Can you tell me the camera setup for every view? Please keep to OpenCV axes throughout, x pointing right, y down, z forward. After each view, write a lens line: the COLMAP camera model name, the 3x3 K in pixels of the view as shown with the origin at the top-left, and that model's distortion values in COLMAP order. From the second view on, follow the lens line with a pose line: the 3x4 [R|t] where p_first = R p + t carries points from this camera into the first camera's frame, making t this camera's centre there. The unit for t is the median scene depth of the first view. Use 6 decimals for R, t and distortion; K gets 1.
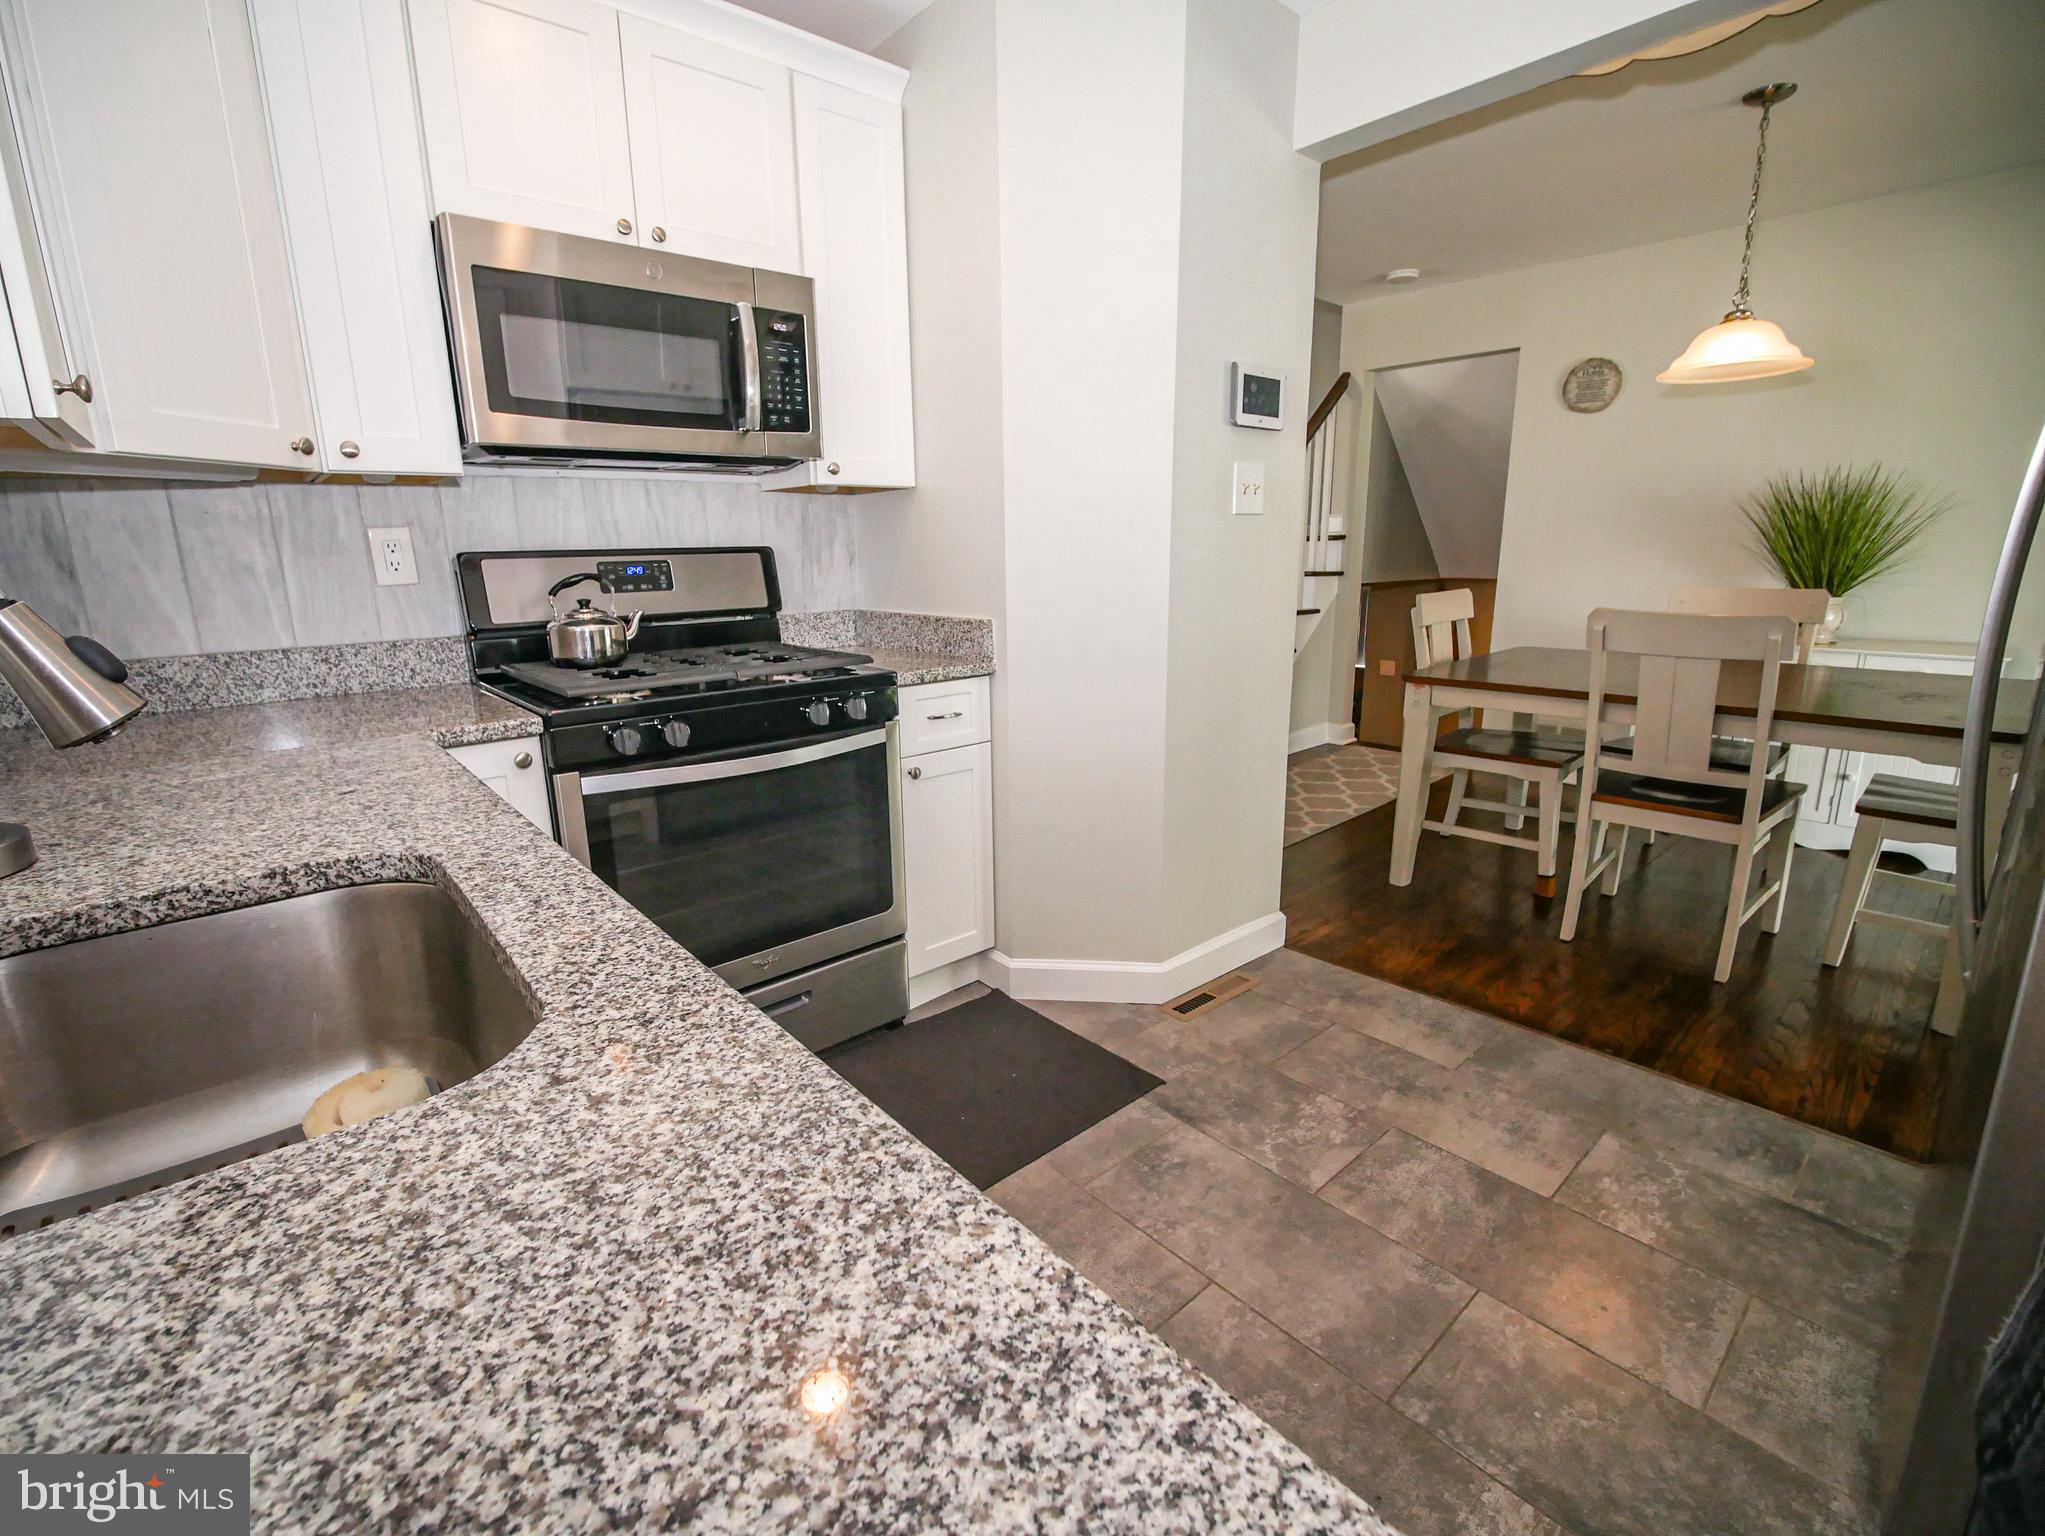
lens RADIAL K [[902.0, 0, 1002.3], [0, 902.0, 761.0], [0, 0, 1]] dist [-0.016448, -0.000299]
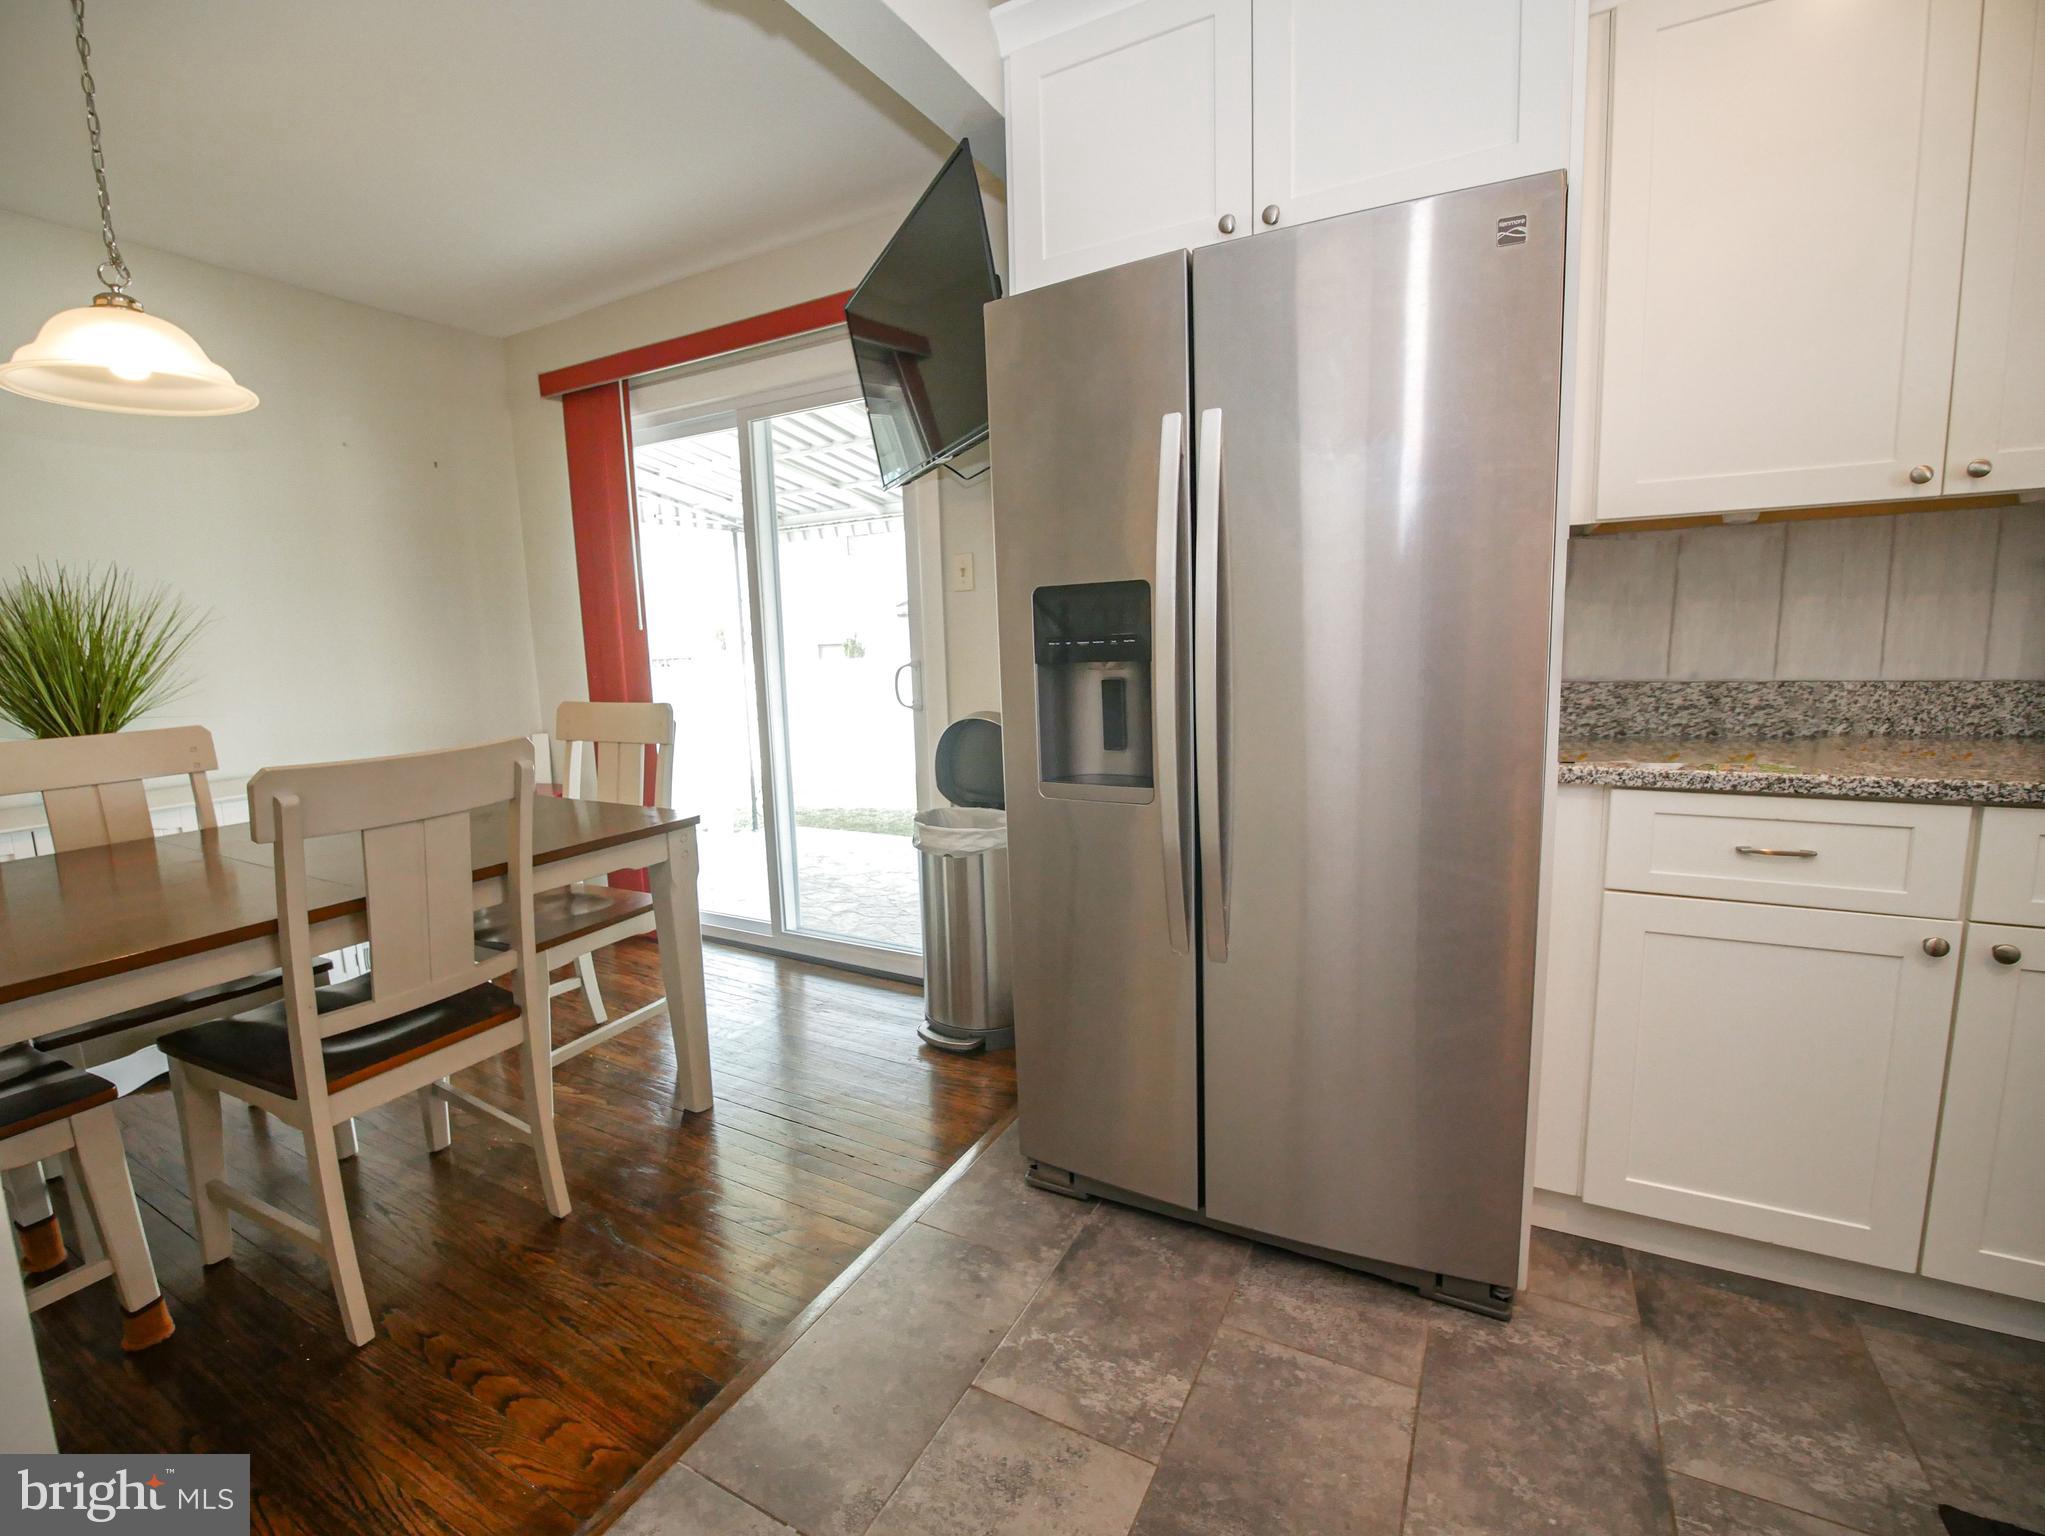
lens RADIAL K [[902.0, 0, 1002.3], [0, 902.0, 761.0], [0, 0, 1]] dist [-0.016448, -0.000299]
pose [[-0.344430, -0.093595, 0.934135, 0.012263], [0.256450, 0.947795, 0.189521, -0.249272], [-0.903106, 0.304836, -0.302447, 1.164717]]
